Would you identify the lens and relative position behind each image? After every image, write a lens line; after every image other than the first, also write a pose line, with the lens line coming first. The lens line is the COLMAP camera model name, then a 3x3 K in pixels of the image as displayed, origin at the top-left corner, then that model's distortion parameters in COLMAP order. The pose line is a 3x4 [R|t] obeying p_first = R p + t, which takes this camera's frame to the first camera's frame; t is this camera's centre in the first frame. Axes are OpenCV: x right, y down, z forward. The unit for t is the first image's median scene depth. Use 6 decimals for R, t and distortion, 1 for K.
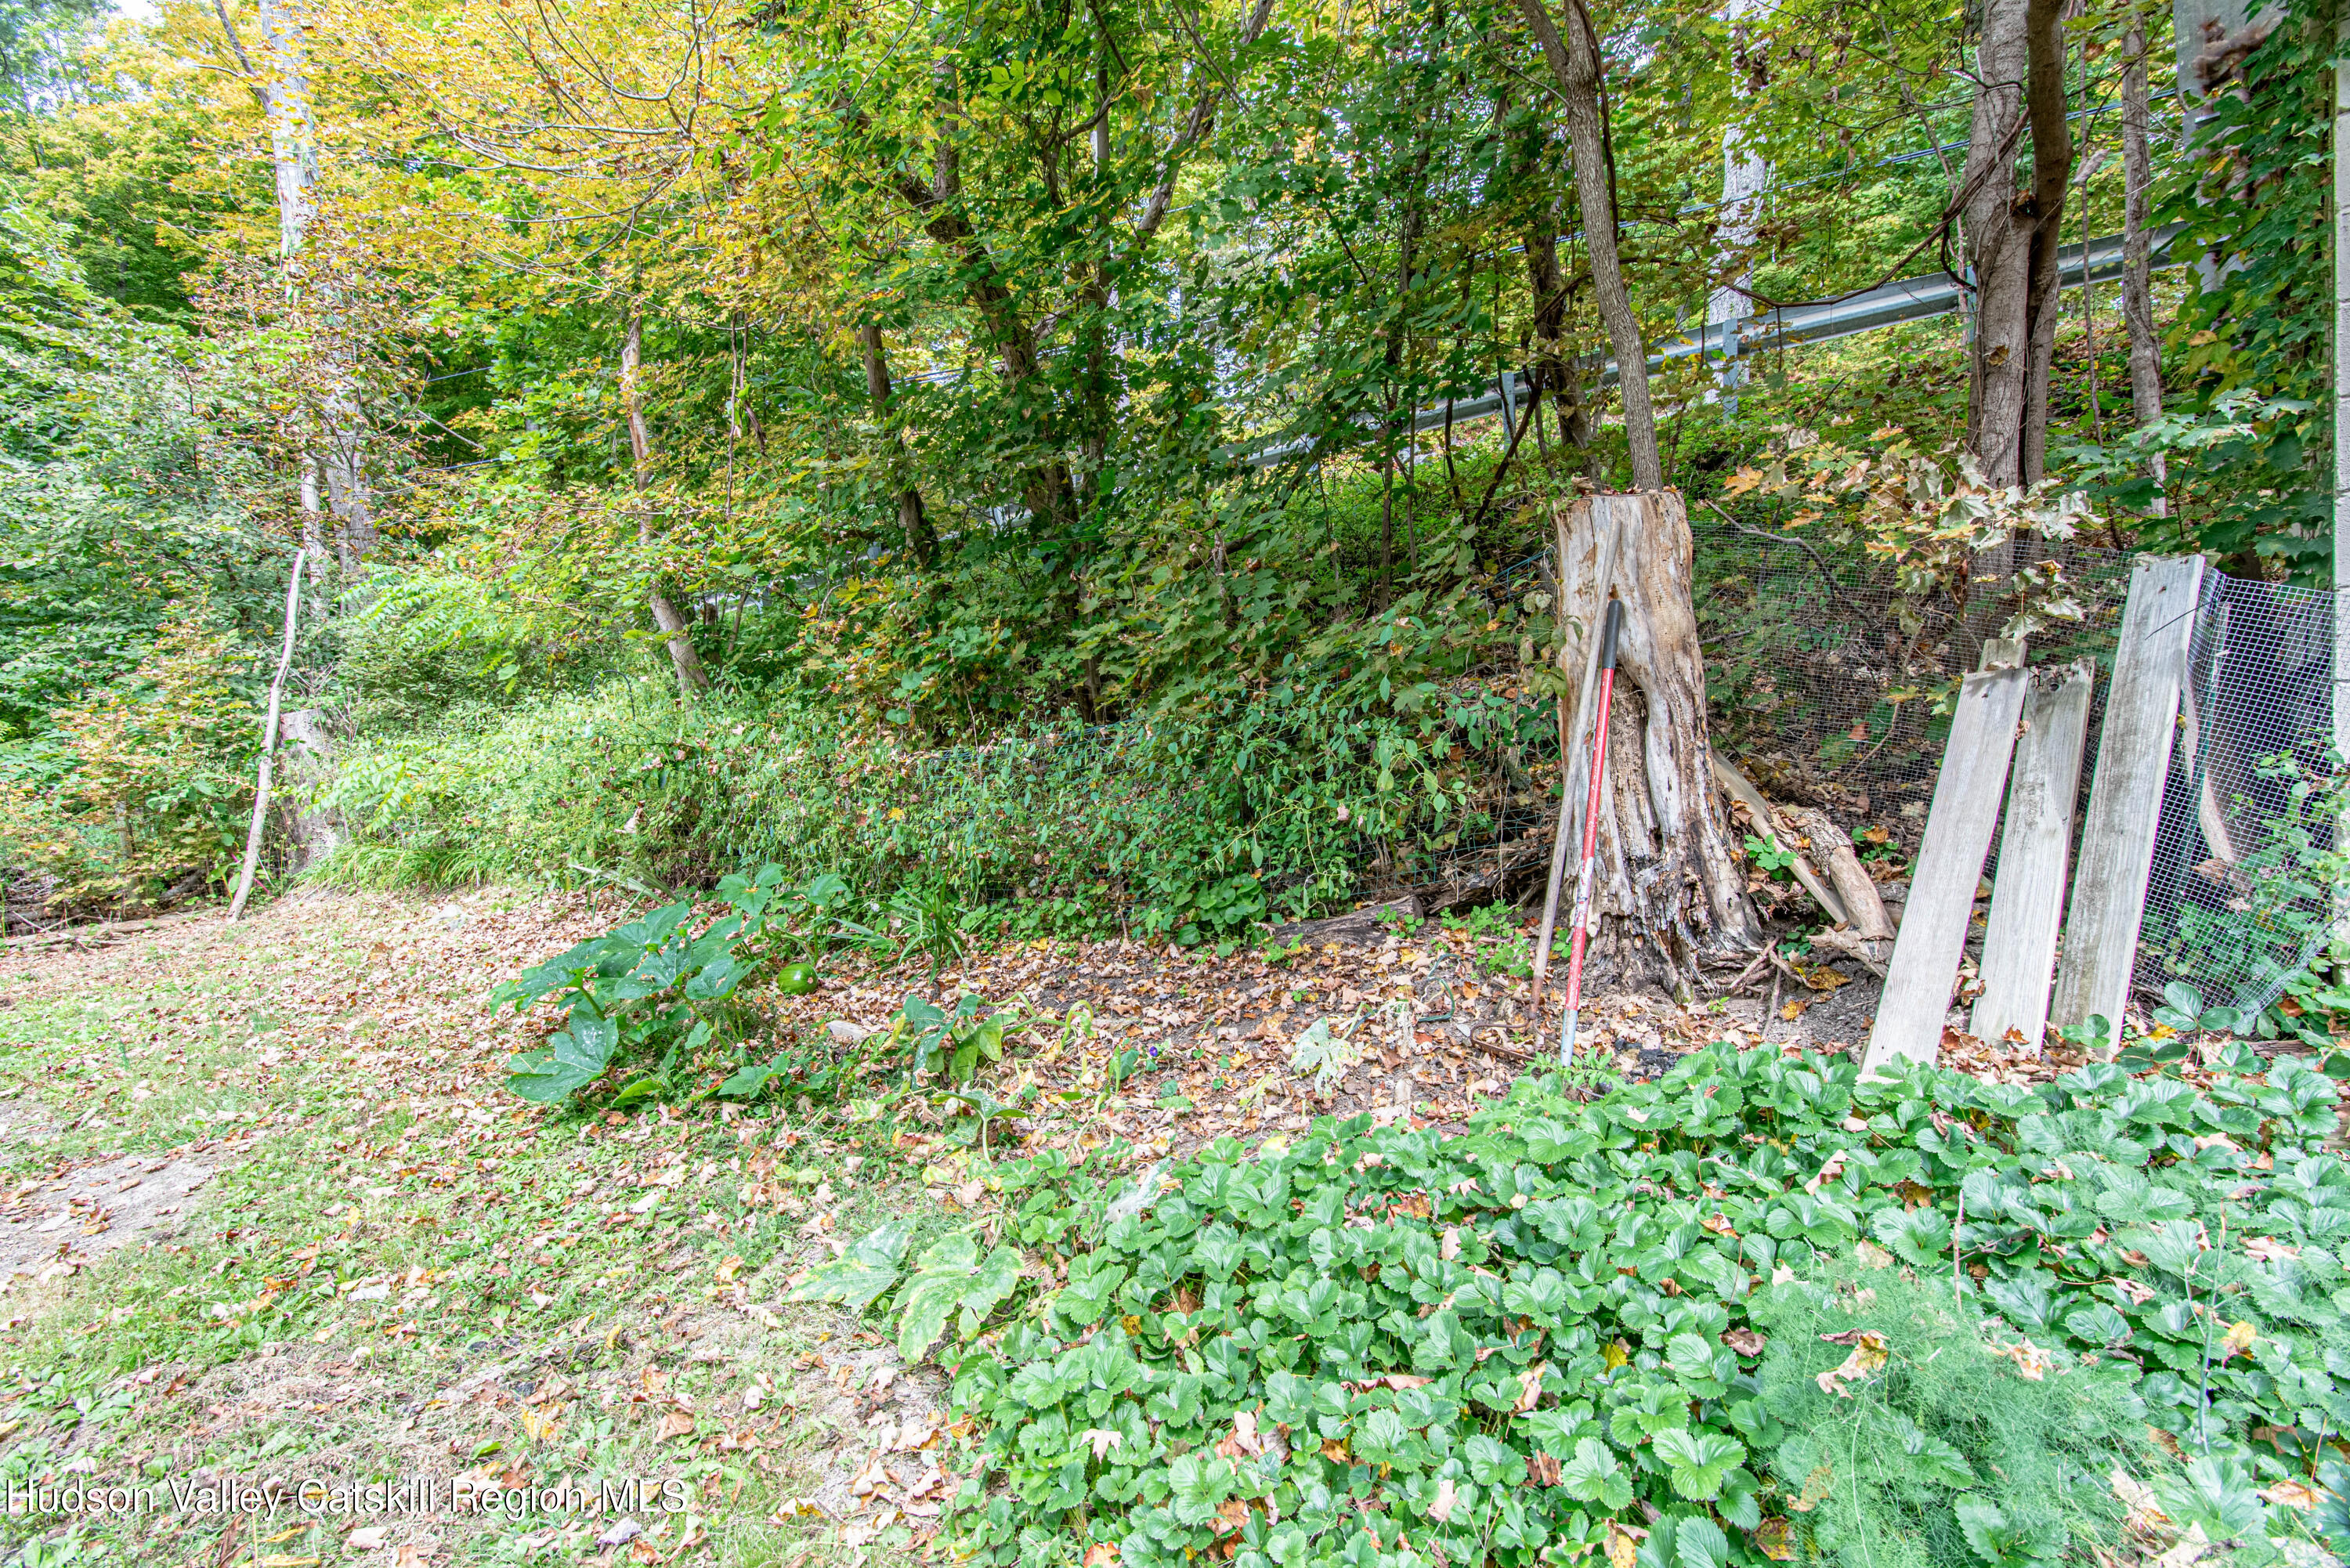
lens RADIAL K [[1142.9, 0, 1163.4], [0, 1142.9, 785.0], [0, 0, 1]] dist [0.003506, -0.000404]
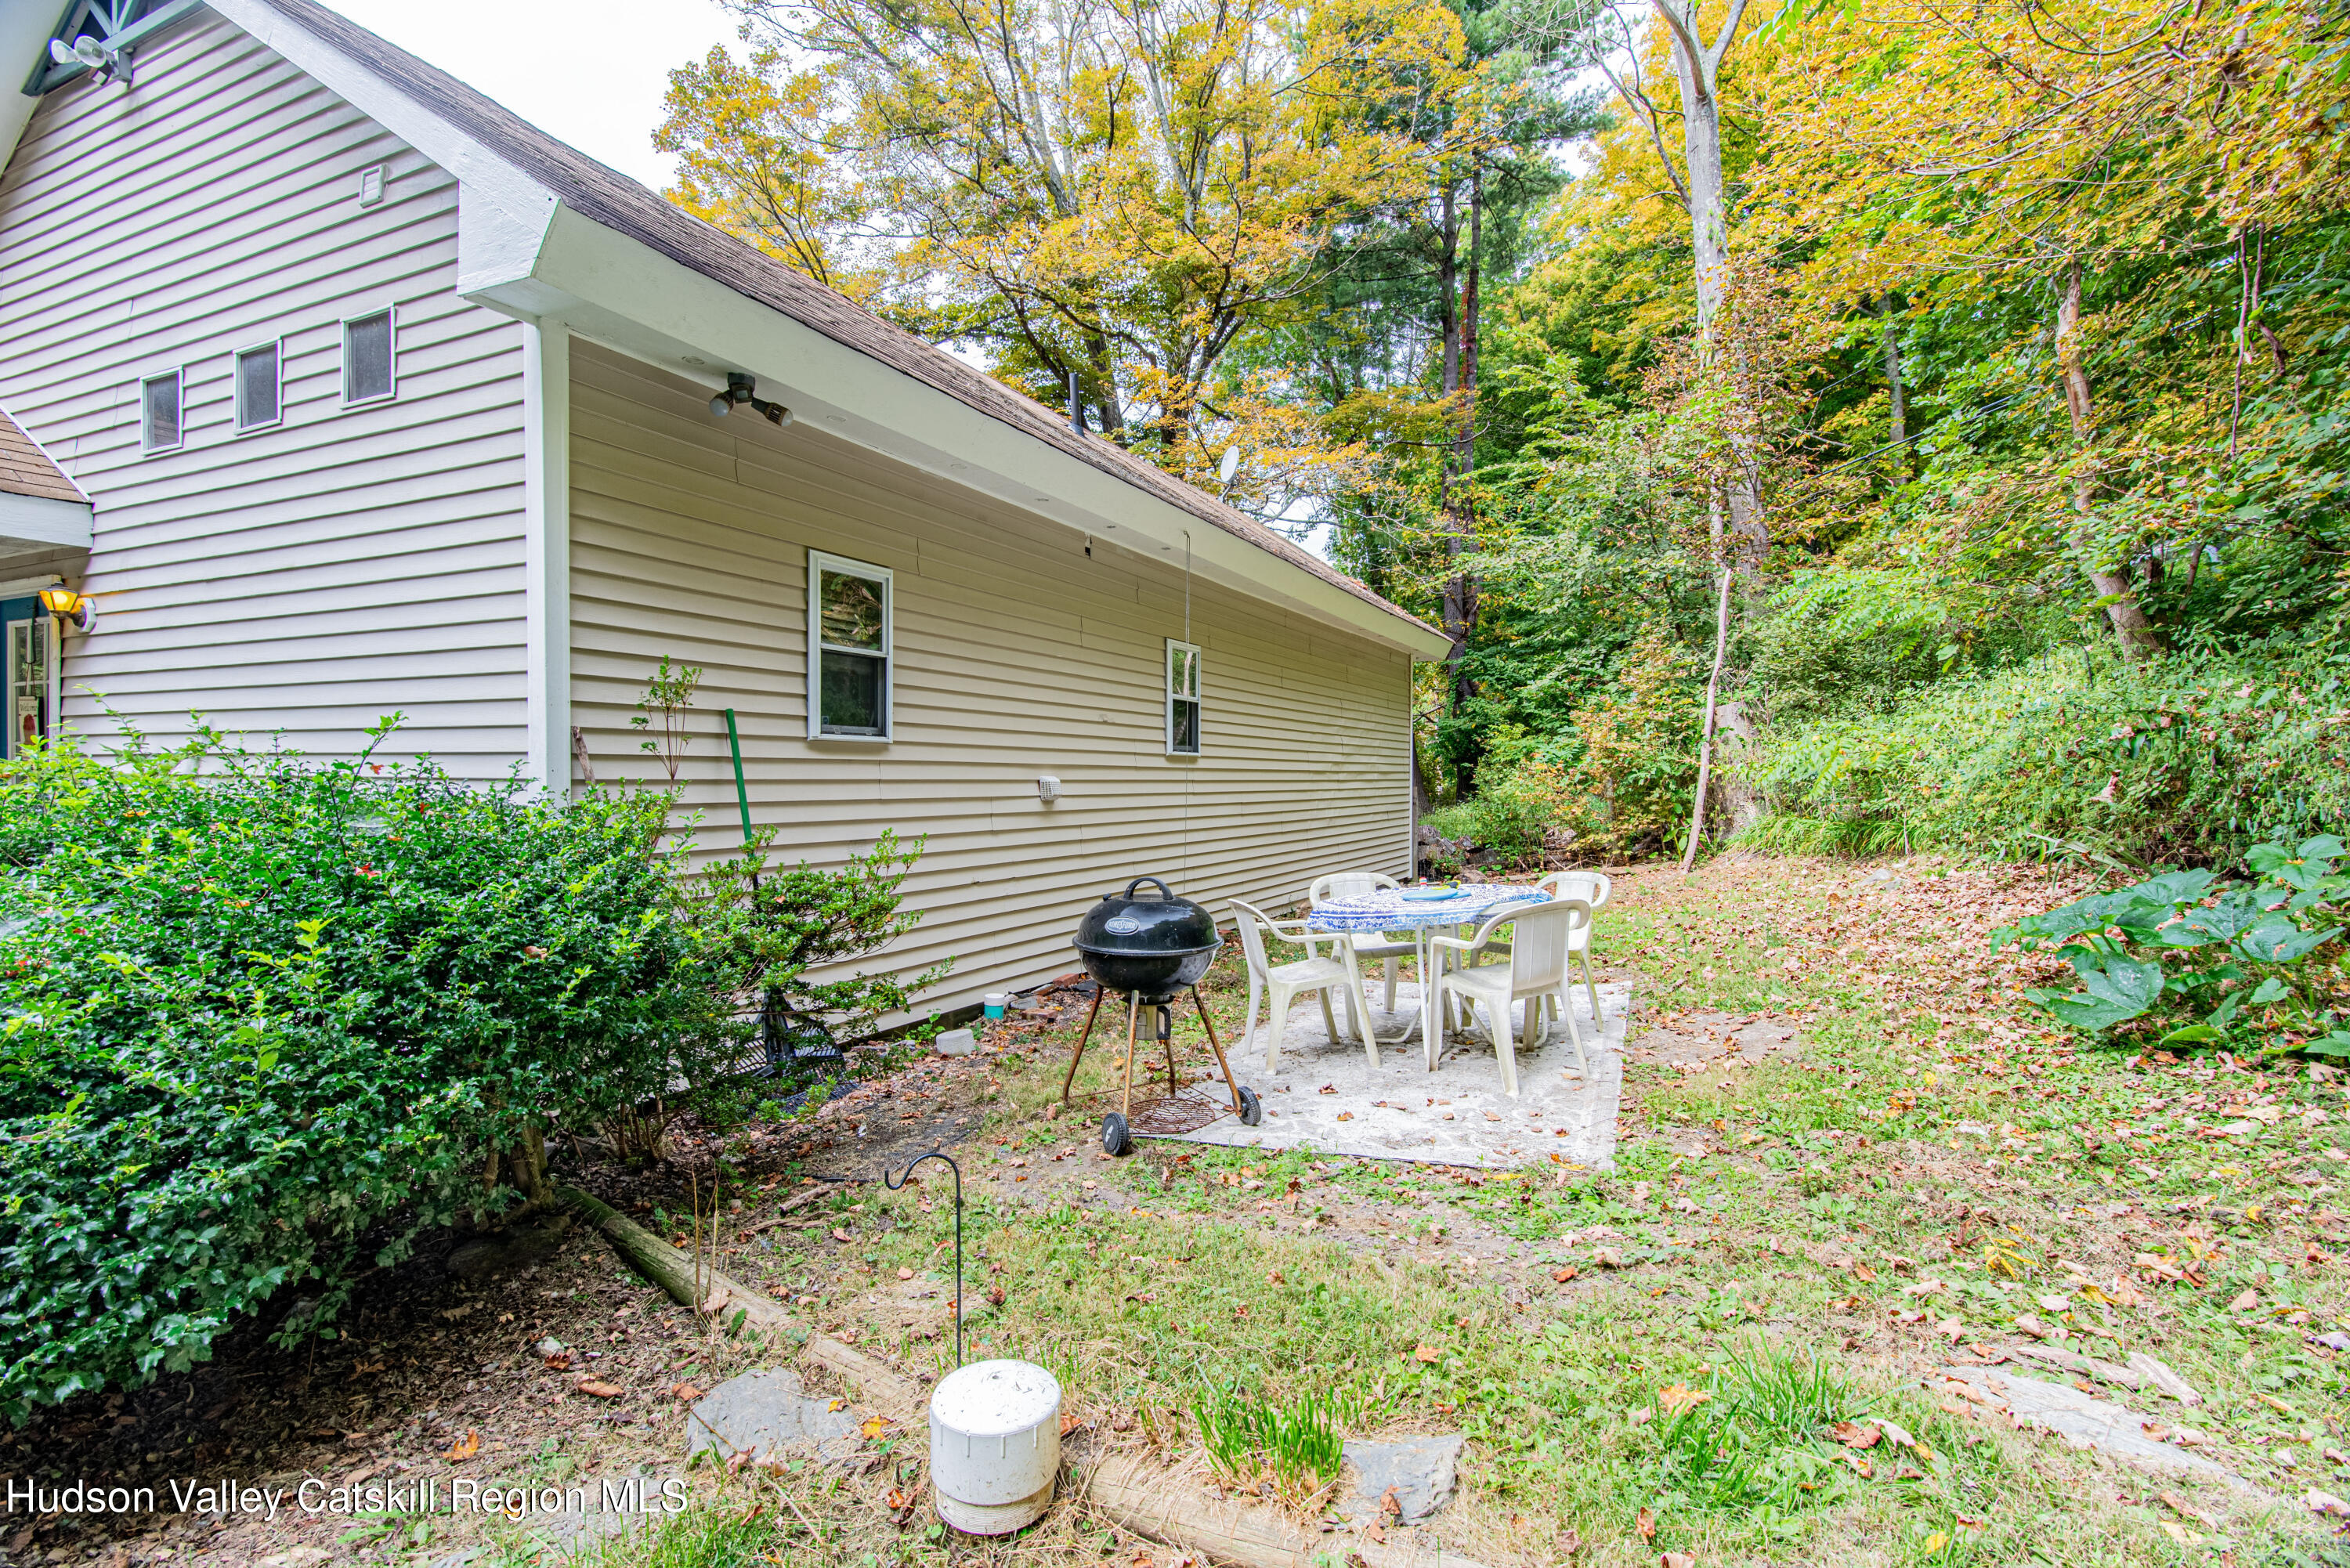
lens RADIAL K [[1142.9, 0, 1163.4], [0, 1142.9, 785.0], [0, 0, 1]] dist [0.003506, -0.000404]
pose [[0.499993, 0.009559, -0.865977, -0.011335], [-0.004570, 0.999954, 0.008399, 0.014328], [0.866017, -0.000241, 0.500014, -0.123281]]
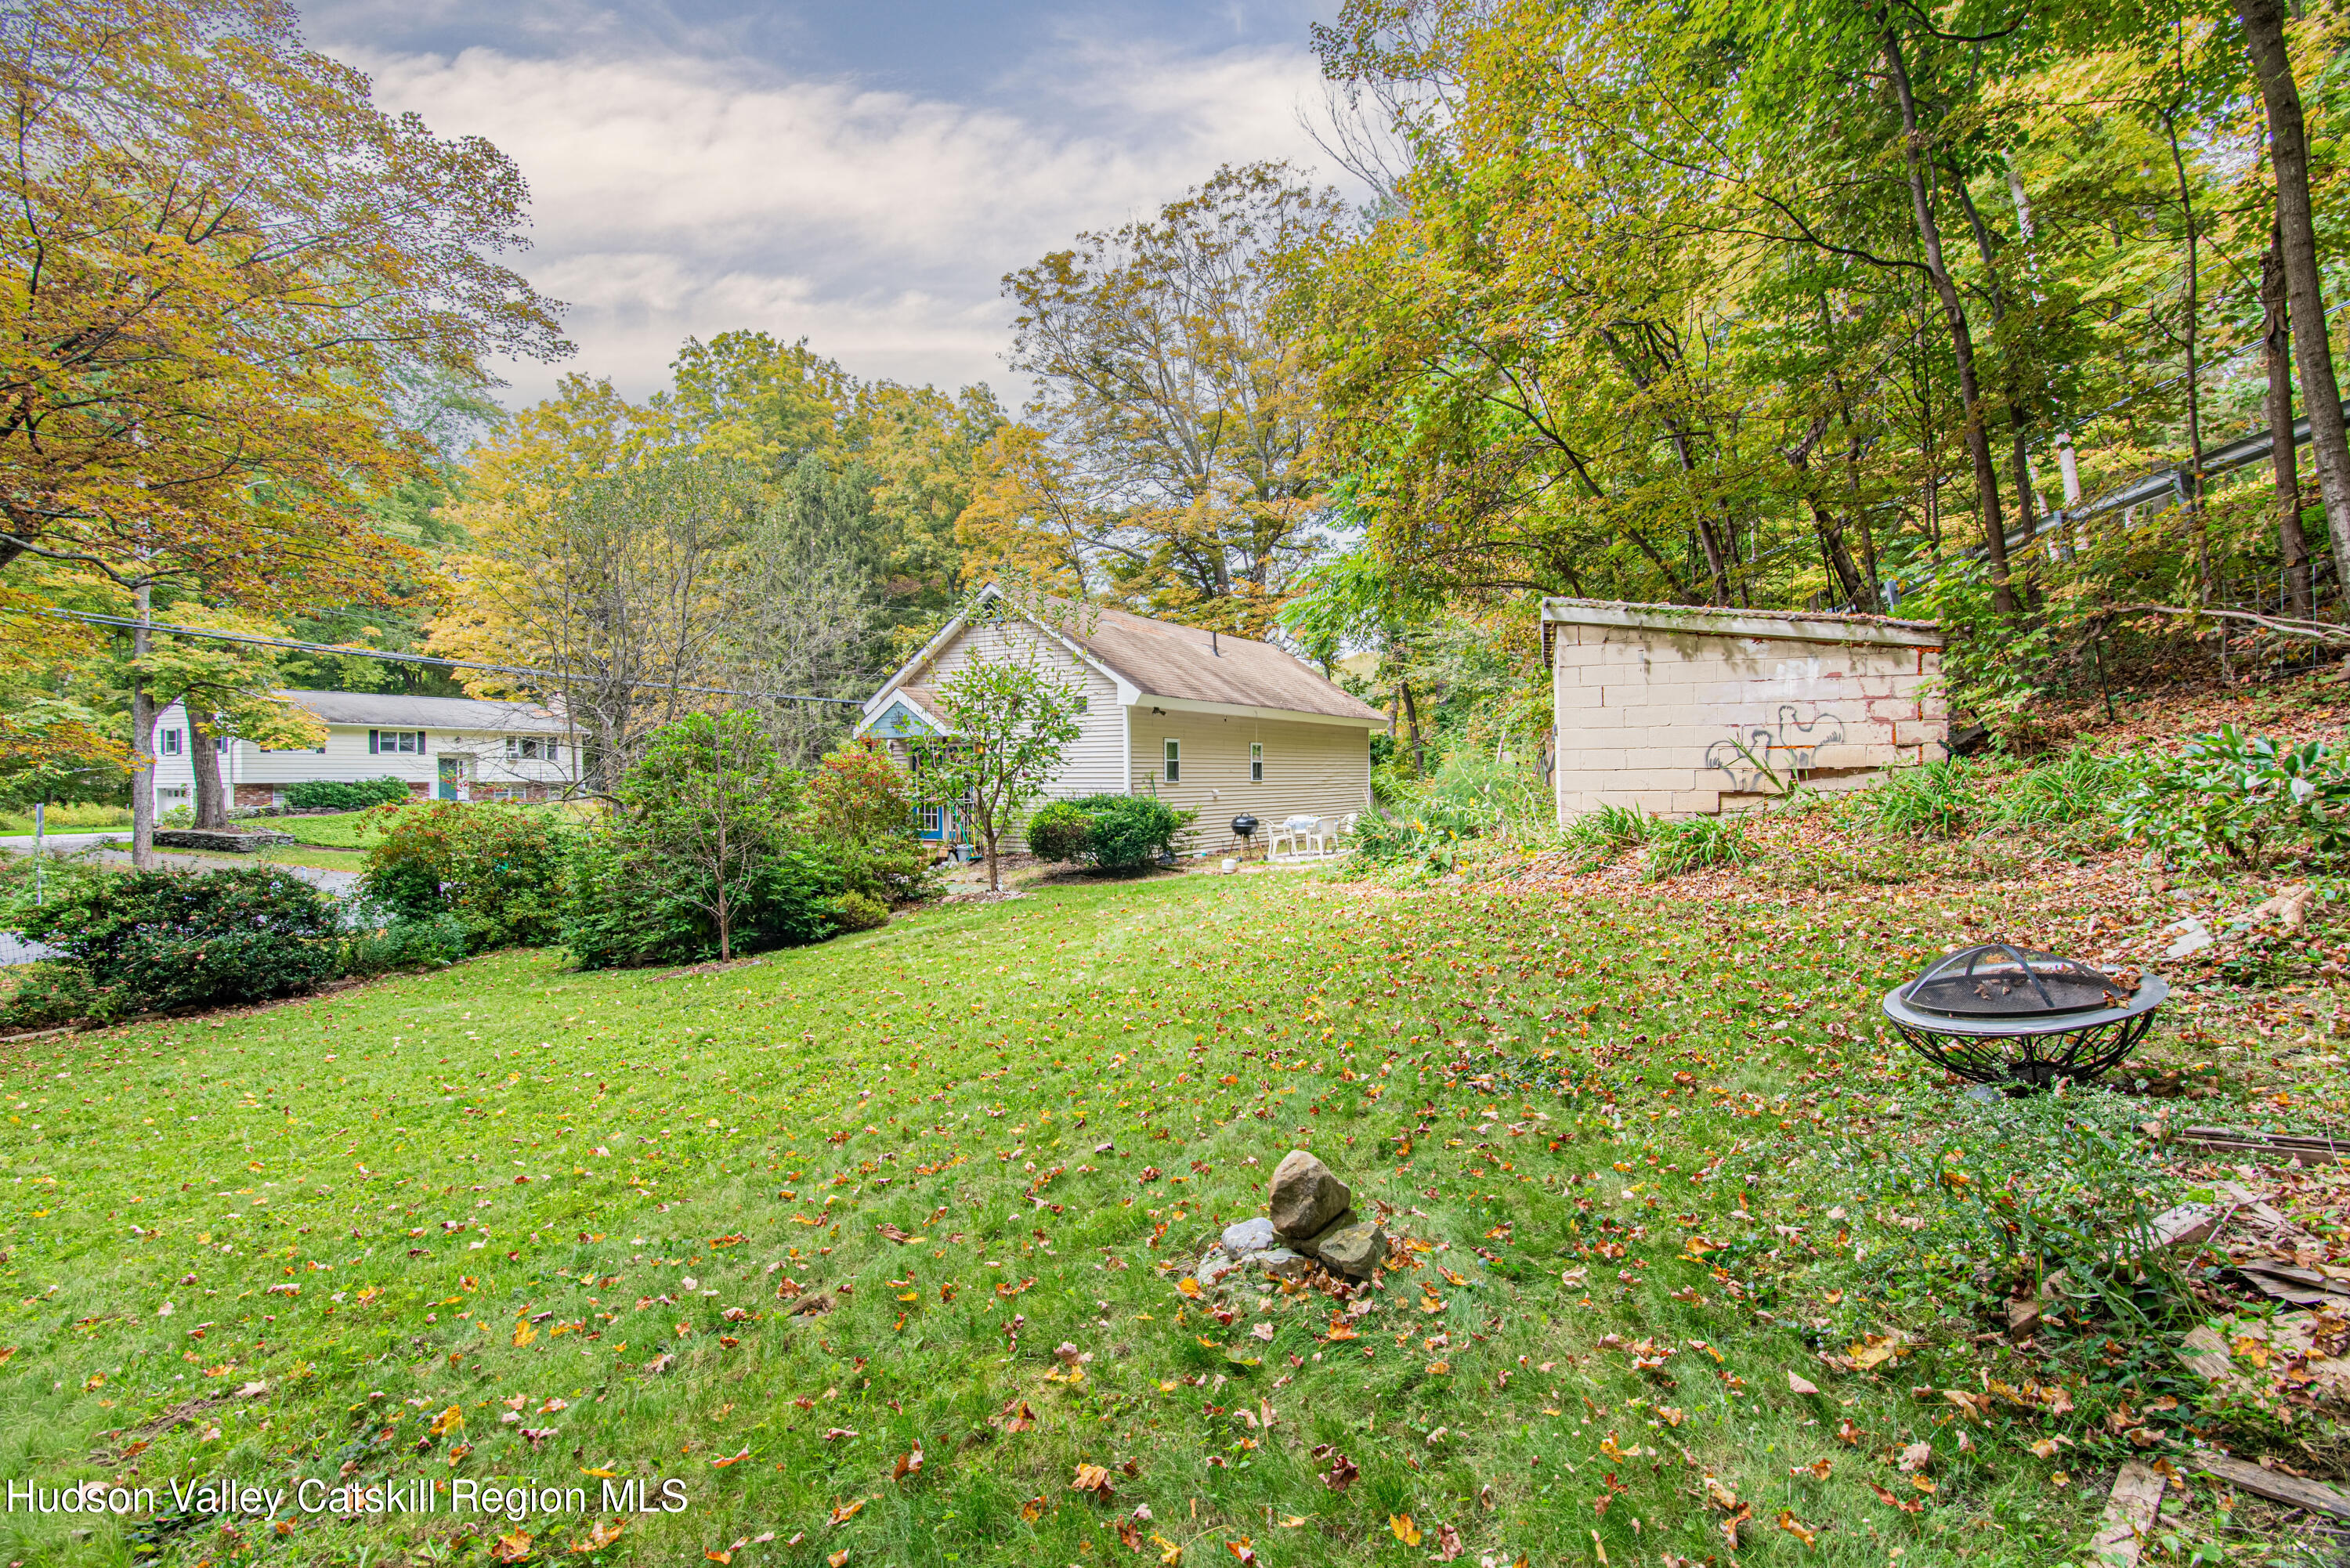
lens RADIAL K [[1142.9, 0, 1163.4], [0, 1142.9, 785.0], [0, 0, 1]] dist [0.003506, -0.000404]
pose [[0.427794, 0.007995, -0.903841, 3.545557], [0.007290, 0.999898, 0.012295, -0.077464], [0.903847, -0.011849, 0.427692, -2.134826]]
